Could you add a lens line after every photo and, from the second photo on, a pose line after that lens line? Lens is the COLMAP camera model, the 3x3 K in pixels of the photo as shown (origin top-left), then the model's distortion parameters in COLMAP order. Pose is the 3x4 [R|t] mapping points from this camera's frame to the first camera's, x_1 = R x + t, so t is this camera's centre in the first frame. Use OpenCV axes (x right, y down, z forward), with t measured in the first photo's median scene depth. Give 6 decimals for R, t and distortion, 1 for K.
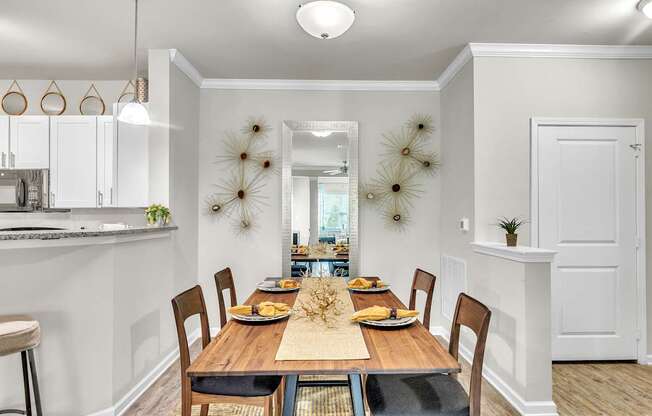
lens RADIAL K [[372.1, 0, 328.9], [0, 372.1, 214.2], [0, 0, 1]] dist [-0.004522, 0.001251]
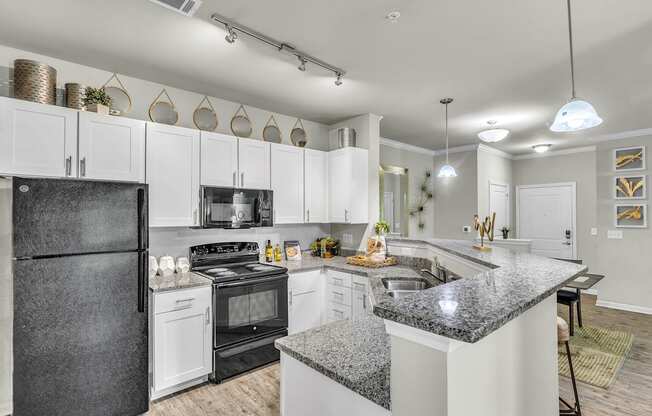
lens RADIAL K [[319.6, 0, 329.0], [0, 319.6, 209.7], [0, 0, 1]] dist [0.000774, 0.002232]
pose [[0.768269, 0.013911, 0.639976, -1.140944], [-0.004792, 0.999861, -0.015981, -0.041024], [-0.640109, 0.009211, 0.768229, 0.120496]]
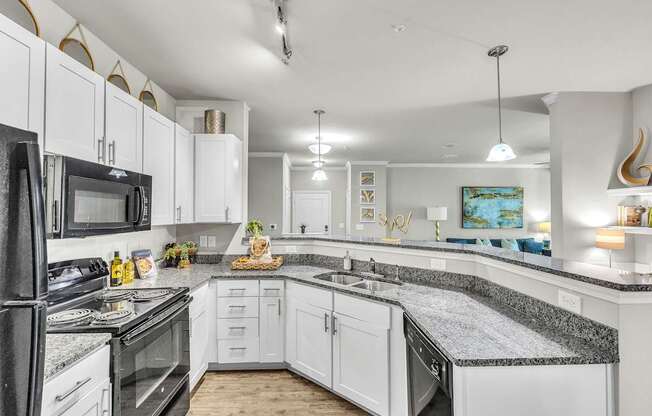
lens RADIAL K [[295.4, 0, 328.5], [0, 295.4, 208.0], [0, 0, 1]] dist [0.009777, -0.001558]
pose [[-0.010957, 0.024944, 0.999629, -1.247769], [-0.007873, 0.999656, -0.025031, -0.036923], [-0.999909, -0.008144, -0.010756, 0.583901]]
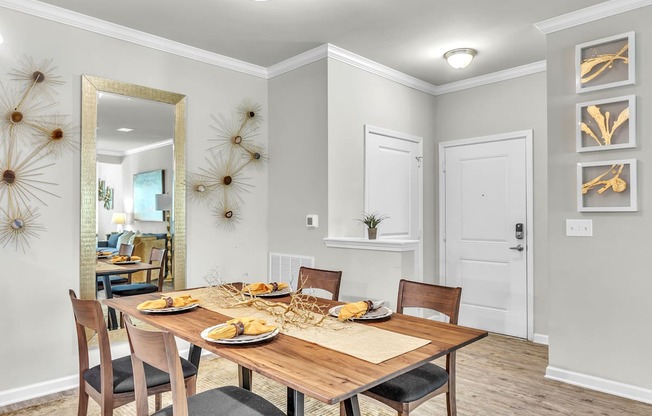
lens RADIAL K [[432.9, 0, 327.7], [0, 432.9, 209.9], [0, 0, 1]] dist [0.002354, -0.007669]
pose [[0.729495, 0.008170, 0.683937, -0.344100], [-0.002709, 0.999955, -0.009055, 0.007024], [-0.683980, 0.004753, 0.729485, 0.104593]]
